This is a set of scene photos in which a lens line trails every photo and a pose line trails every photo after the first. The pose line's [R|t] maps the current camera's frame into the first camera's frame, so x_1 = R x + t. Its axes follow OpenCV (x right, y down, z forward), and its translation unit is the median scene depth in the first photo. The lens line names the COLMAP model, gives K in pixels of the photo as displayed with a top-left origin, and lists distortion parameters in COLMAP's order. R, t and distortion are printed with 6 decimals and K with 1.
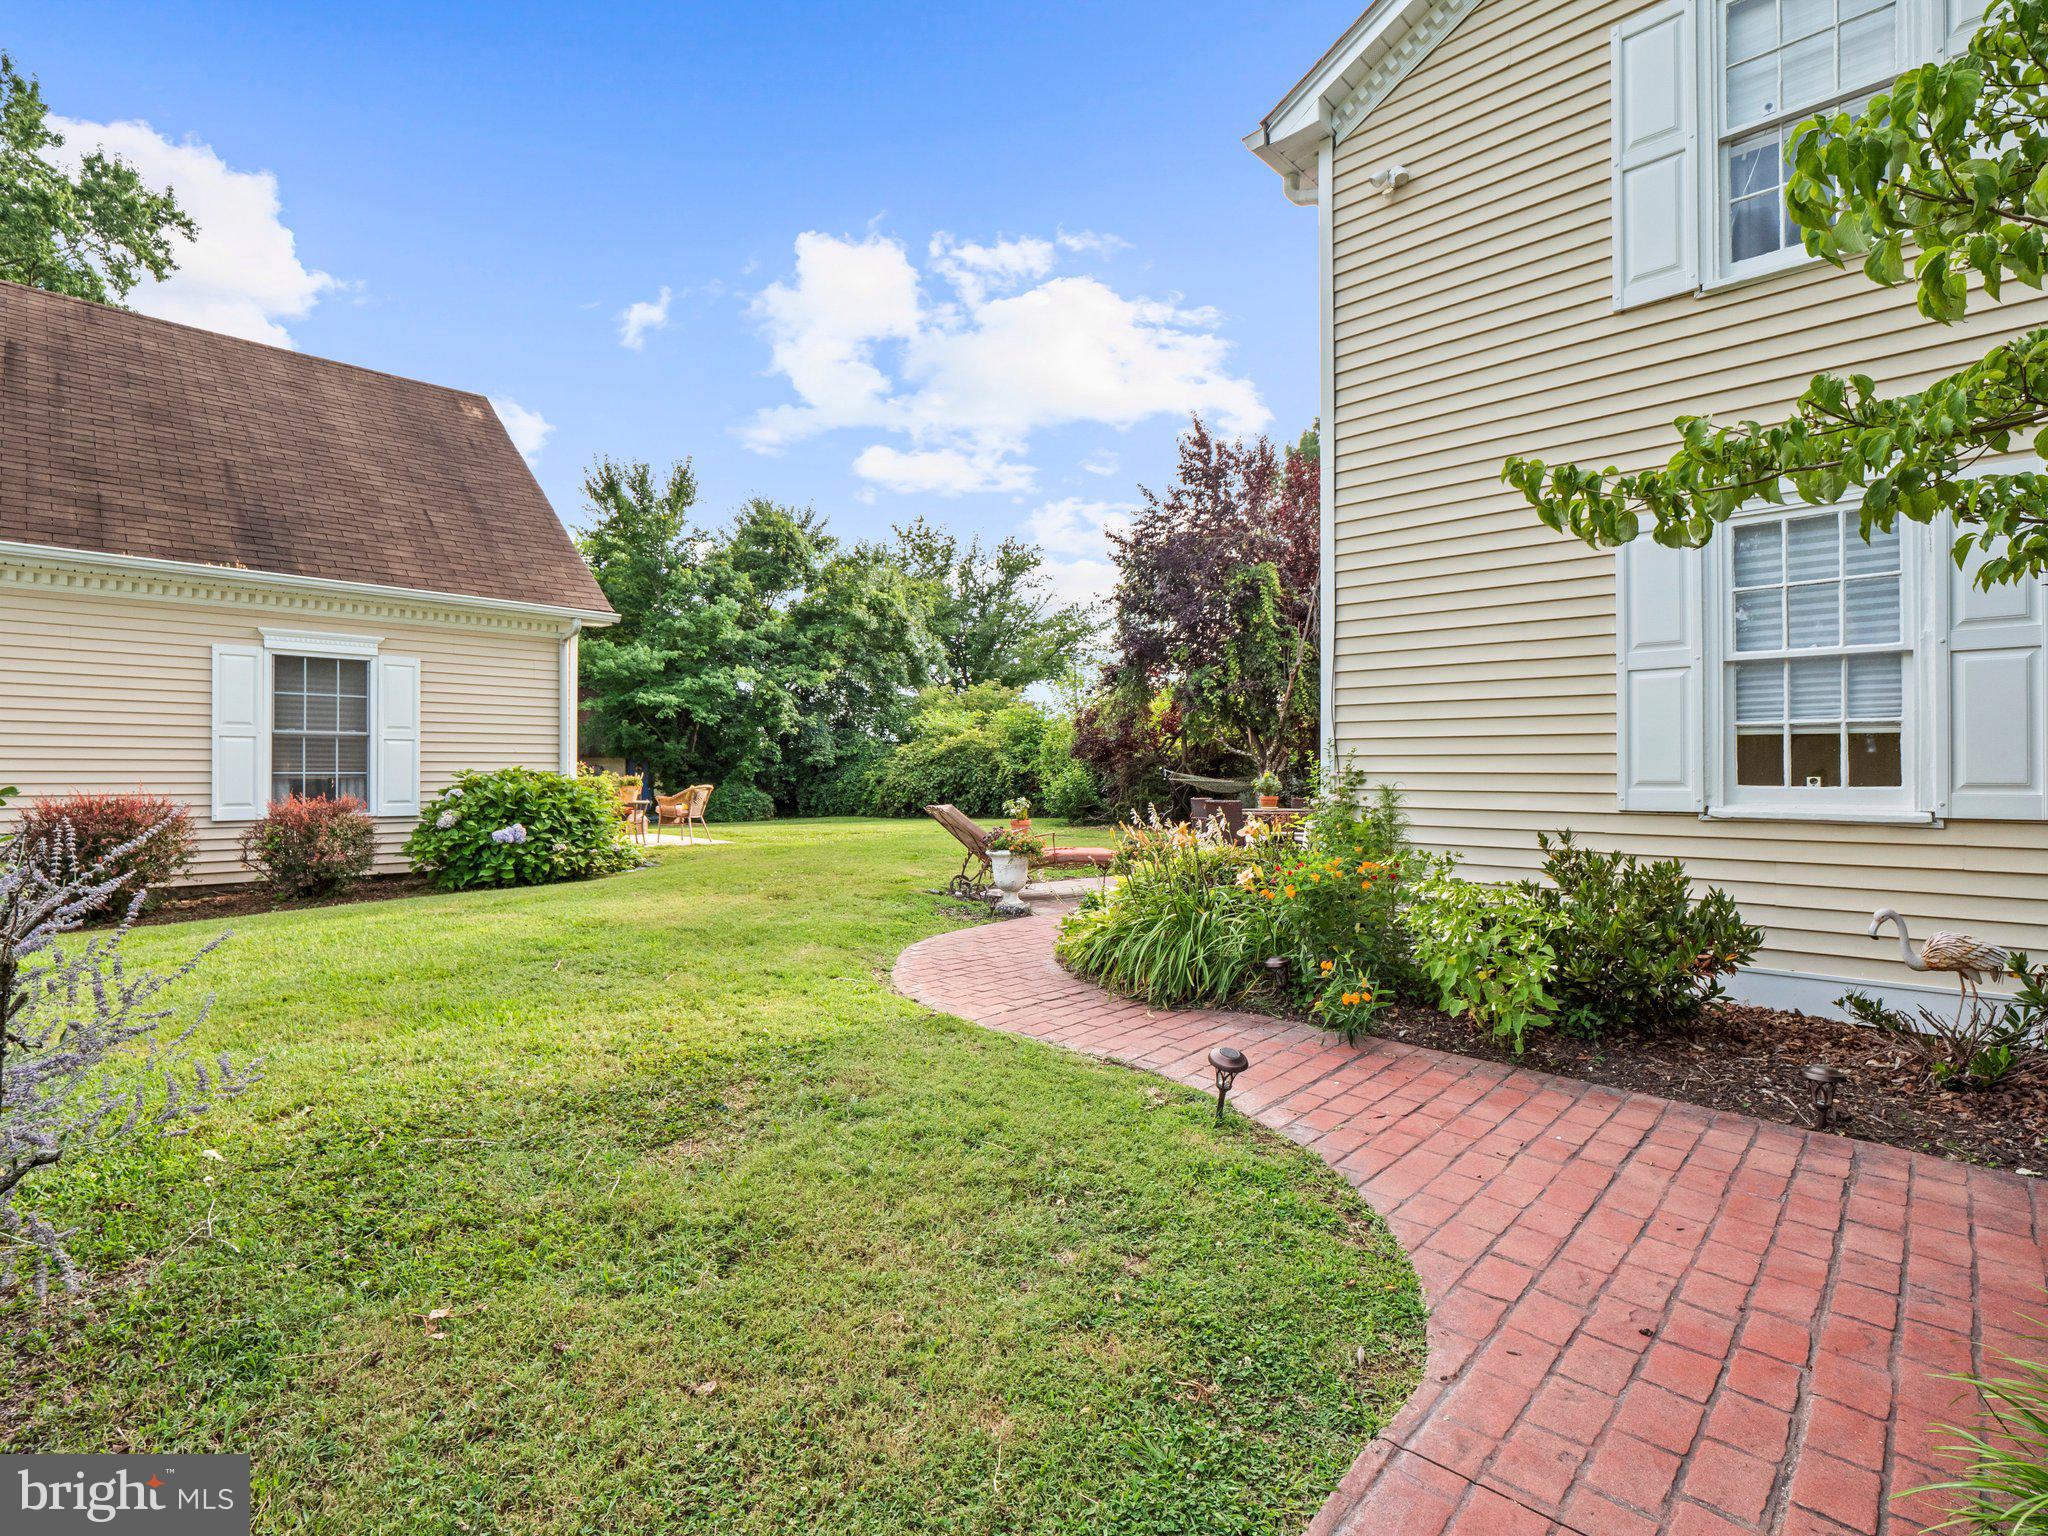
lens RADIAL K [[1006.6, 0, 1012.6], [0, 1006.6, 775.9], [0, 0, 1]] dist [-0.011174, -0.000260]
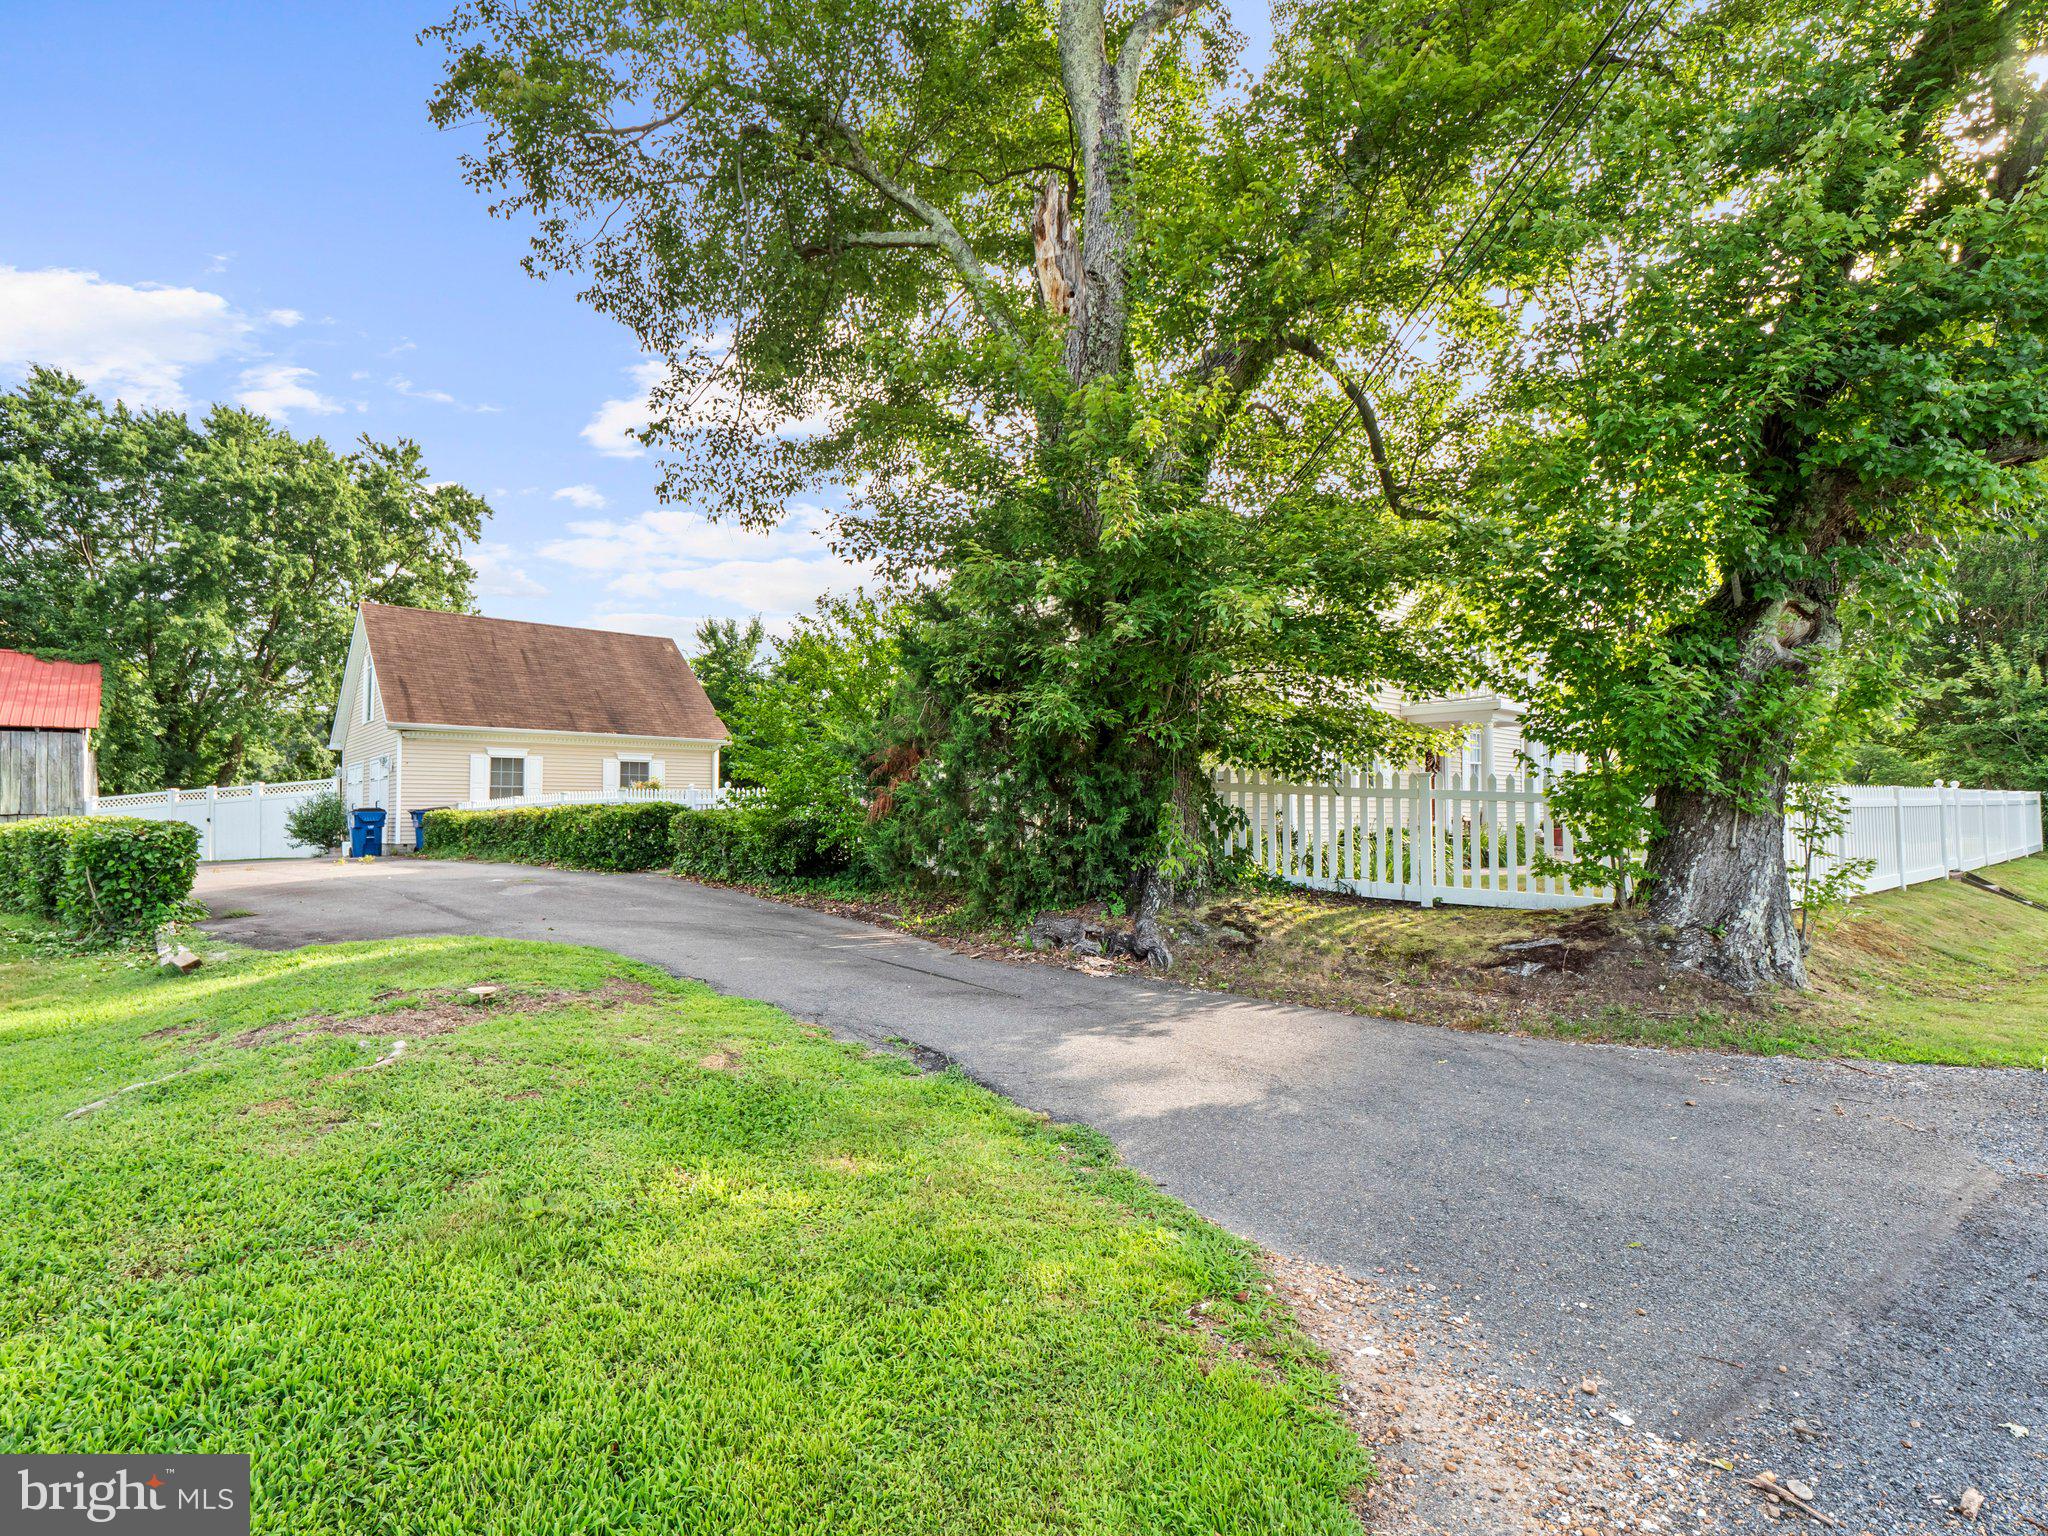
lens RADIAL K [[1006.6, 0, 1012.6], [0, 1006.6, 775.9], [0, 0, 1]] dist [-0.011174, -0.000260]
pose [[0.998066, -0.013093, -0.060777, 0.185113], [0.010615, 0.999106, -0.040924, 0.016438], [0.061258, 0.040200, 0.997312, -0.594582]]
